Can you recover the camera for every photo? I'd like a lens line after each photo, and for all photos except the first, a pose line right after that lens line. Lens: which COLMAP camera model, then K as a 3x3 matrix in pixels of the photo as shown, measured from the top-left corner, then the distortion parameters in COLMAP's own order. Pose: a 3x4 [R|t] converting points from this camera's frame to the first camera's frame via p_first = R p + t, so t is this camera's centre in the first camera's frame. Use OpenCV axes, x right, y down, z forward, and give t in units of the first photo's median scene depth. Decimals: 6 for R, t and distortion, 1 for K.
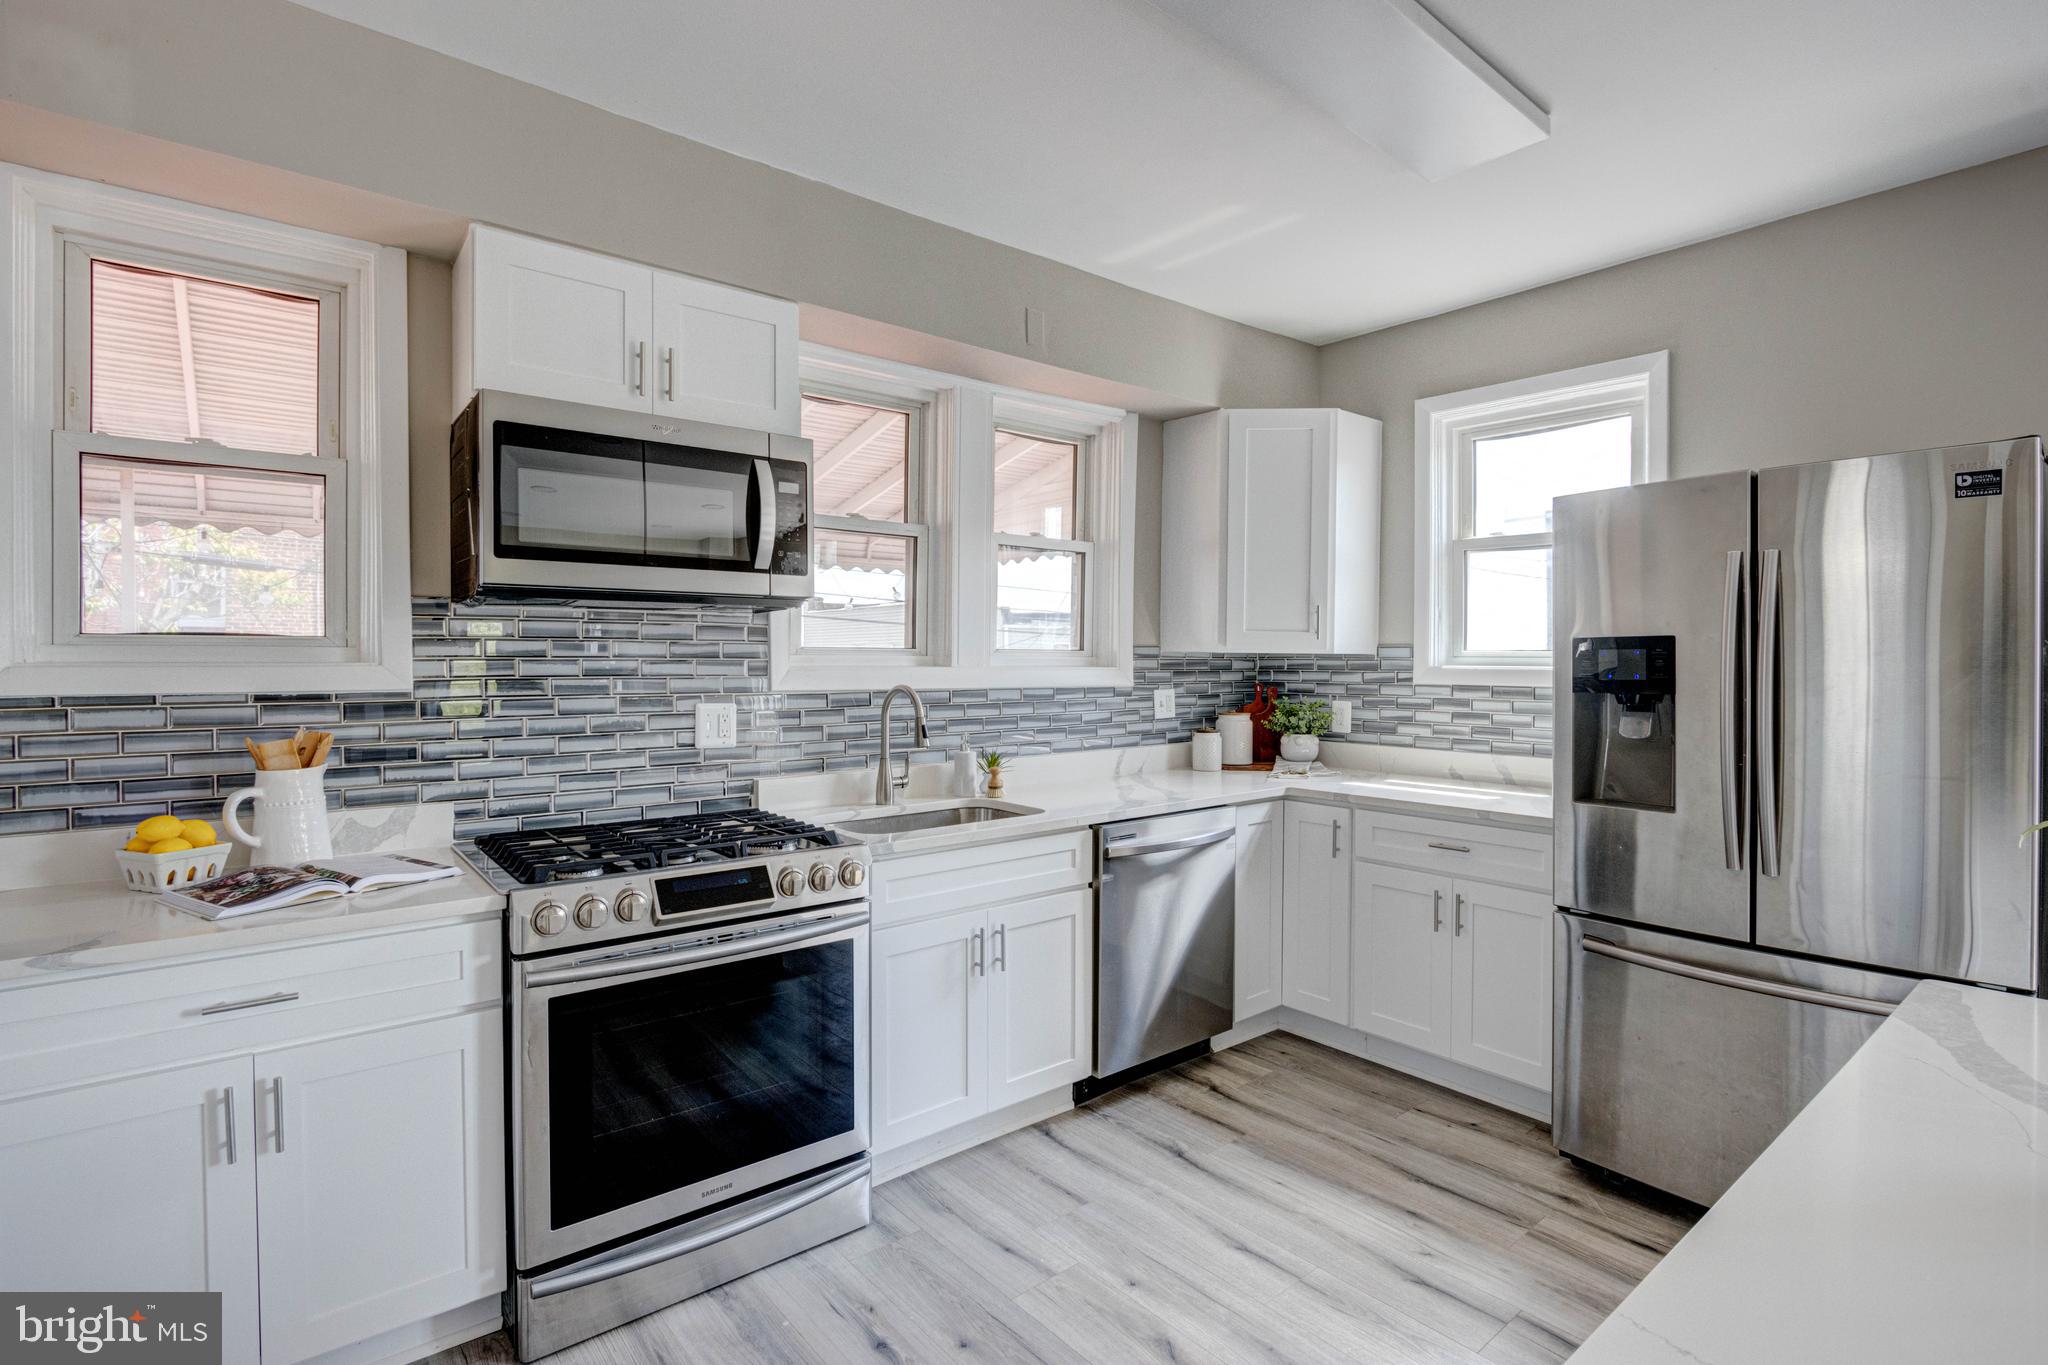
lens RADIAL K [[948.0, 0, 1032.4], [0, 948.0, 670.6], [0, 0, 1]] dist [0.000497, -0.000053]
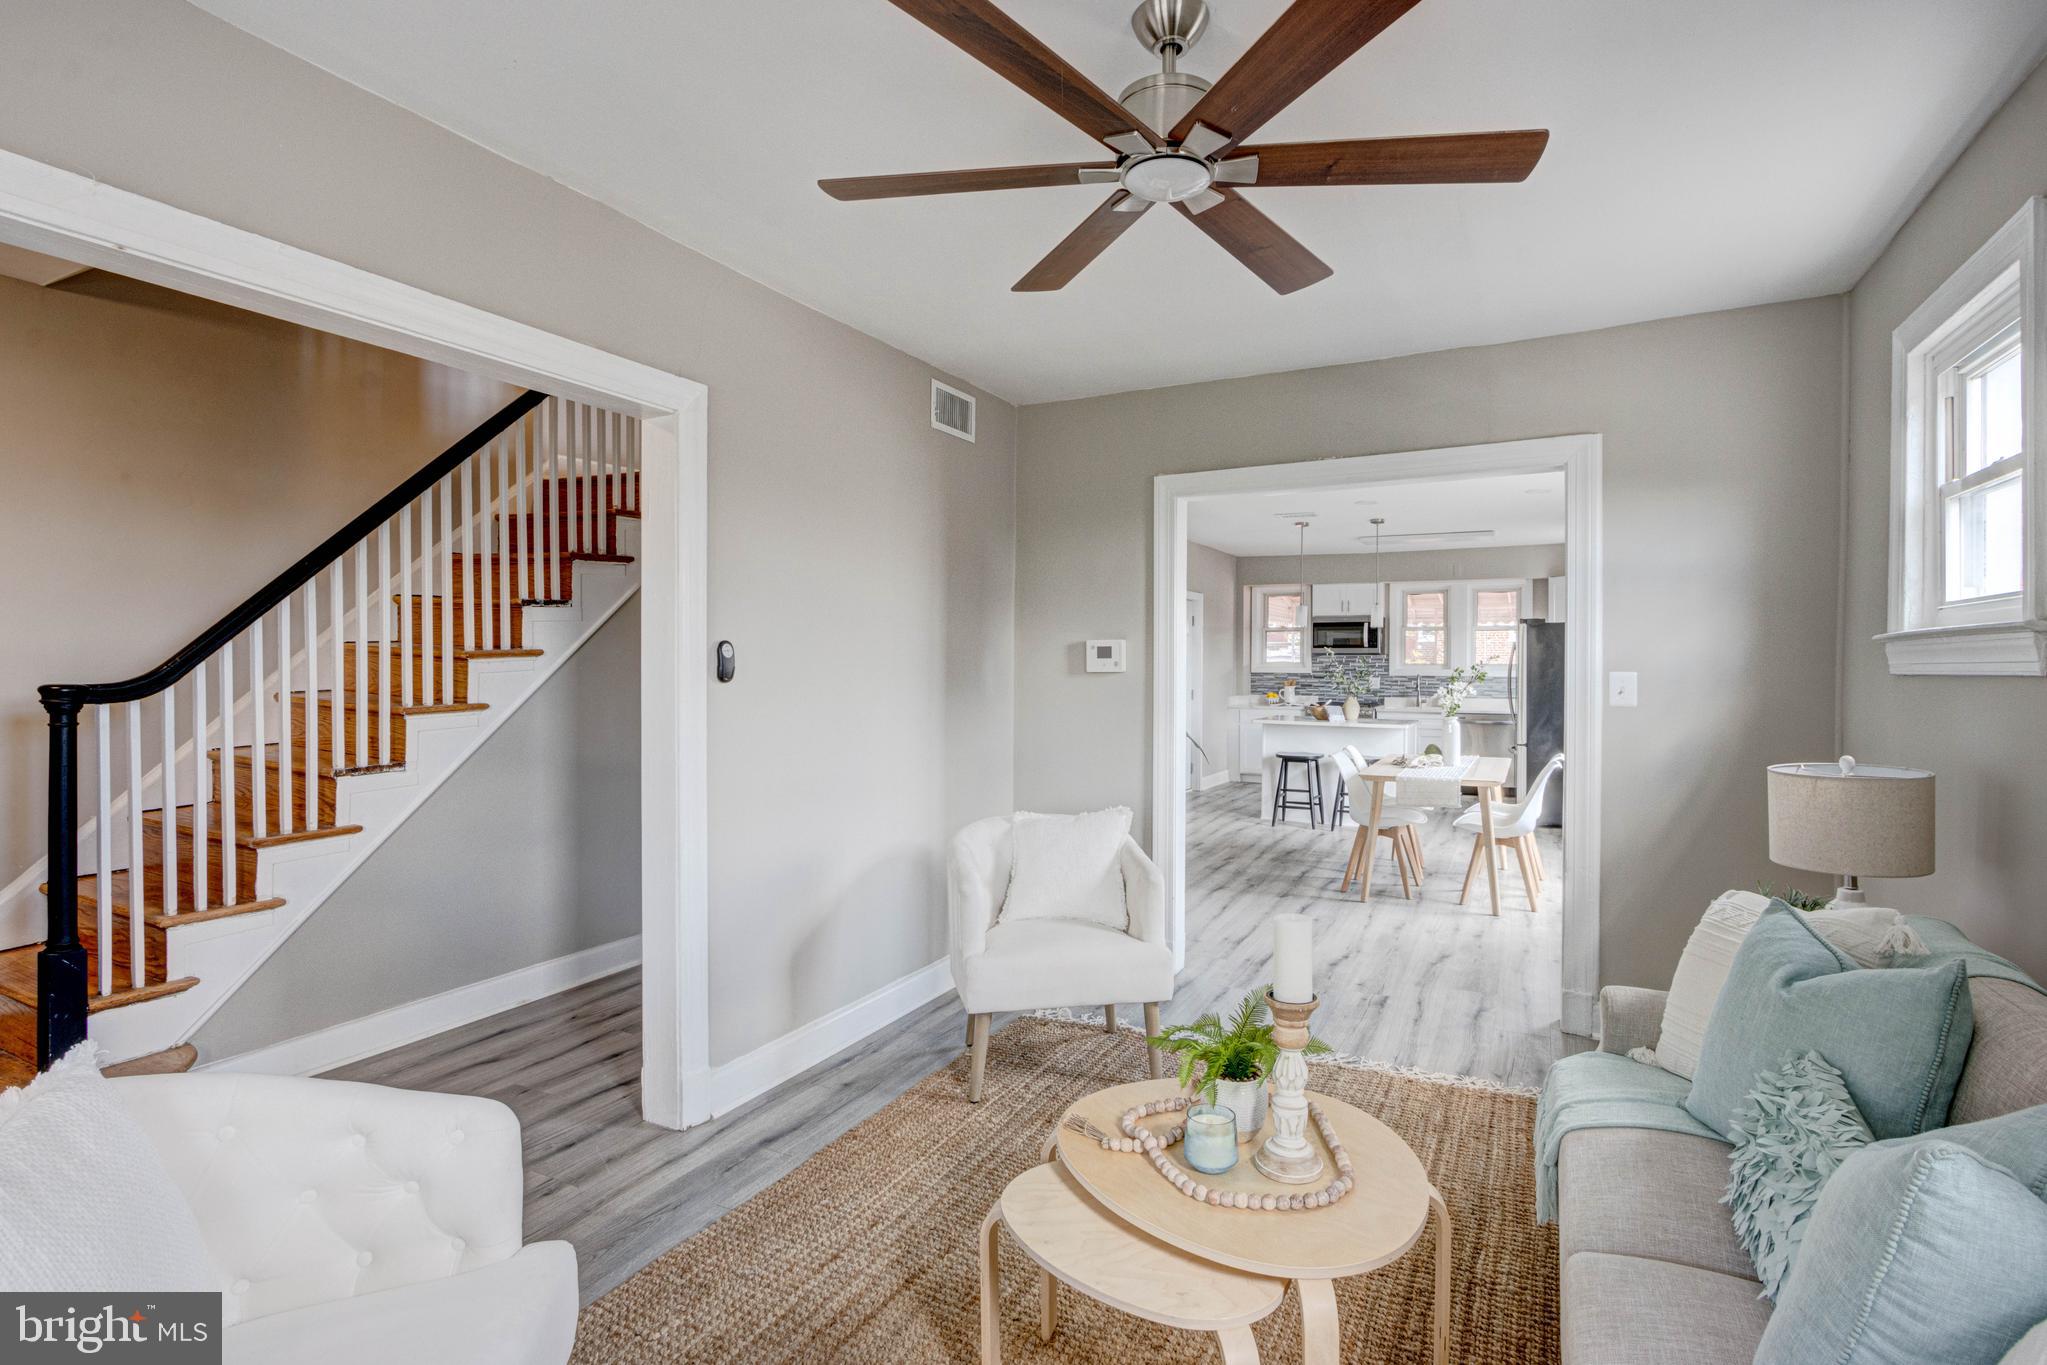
lens RADIAL K [[947.5, 0, 1031.9], [0, 947.5, 670.6], [0, 0, 1]] dist [0.000497, -0.000053]
pose [[0.358783, 0.004662, -0.933410, 2.934736], [-0.011670, 0.999932, 0.000509, 0.018746], [0.933348, 0.010710, 0.358813, -1.833618]]
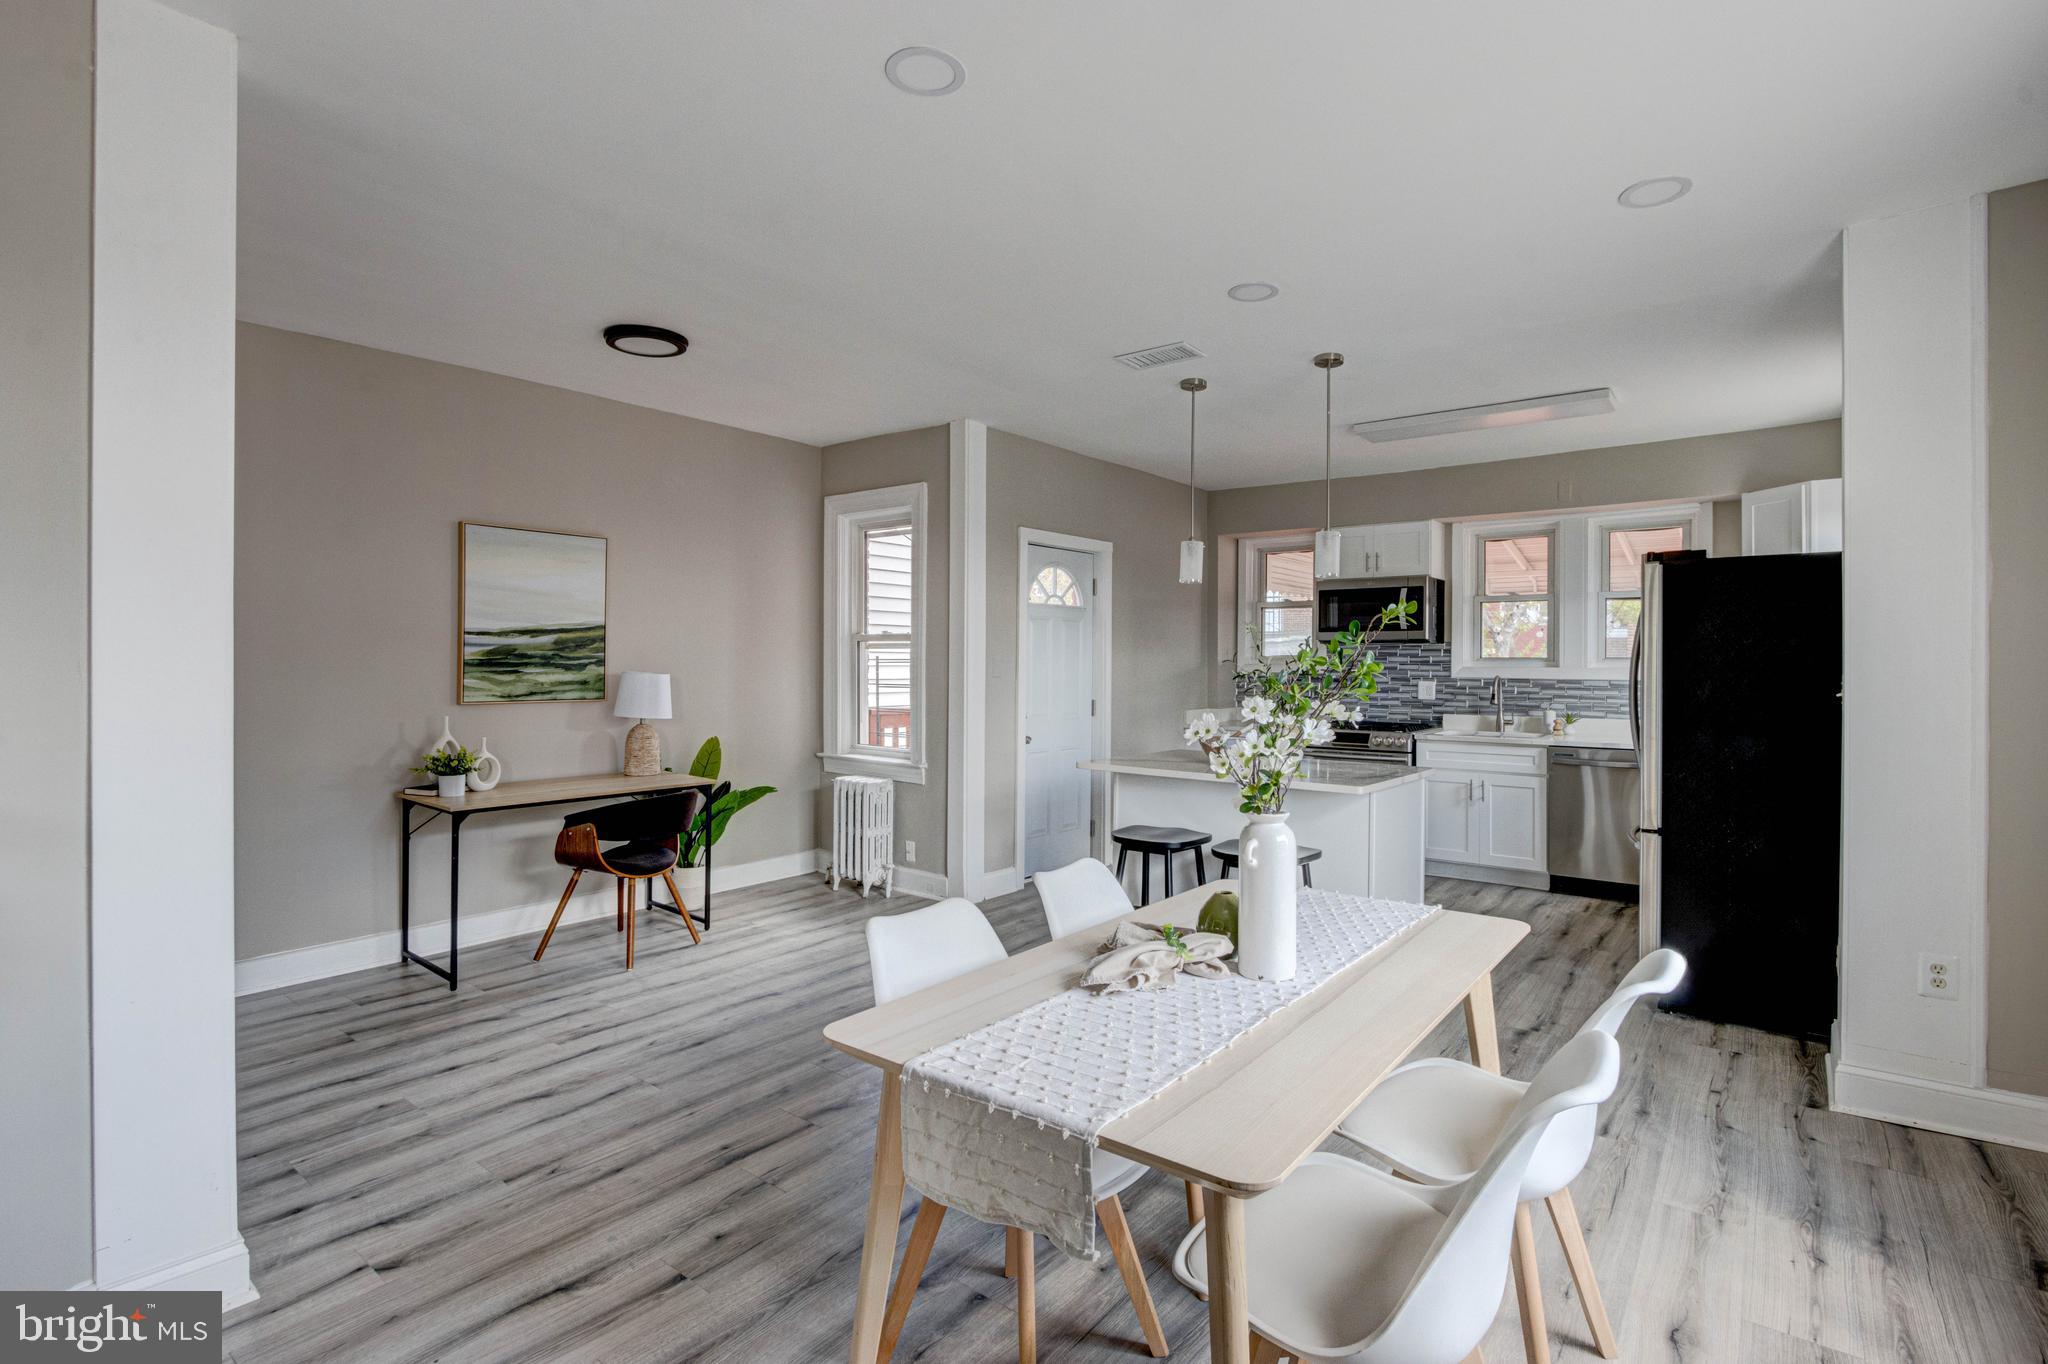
lens RADIAL K [[948.0, 0, 1032.4], [0, 948.0, 670.1], [0, 0, 1]] dist [0.000497, -0.000053]
pose [[0.184513, 0.003846, -0.982823, 1.876556], [-0.016253, 0.999868, 0.000861, 0.019814], [0.982696, 0.015815, 0.184551, -0.447912]]
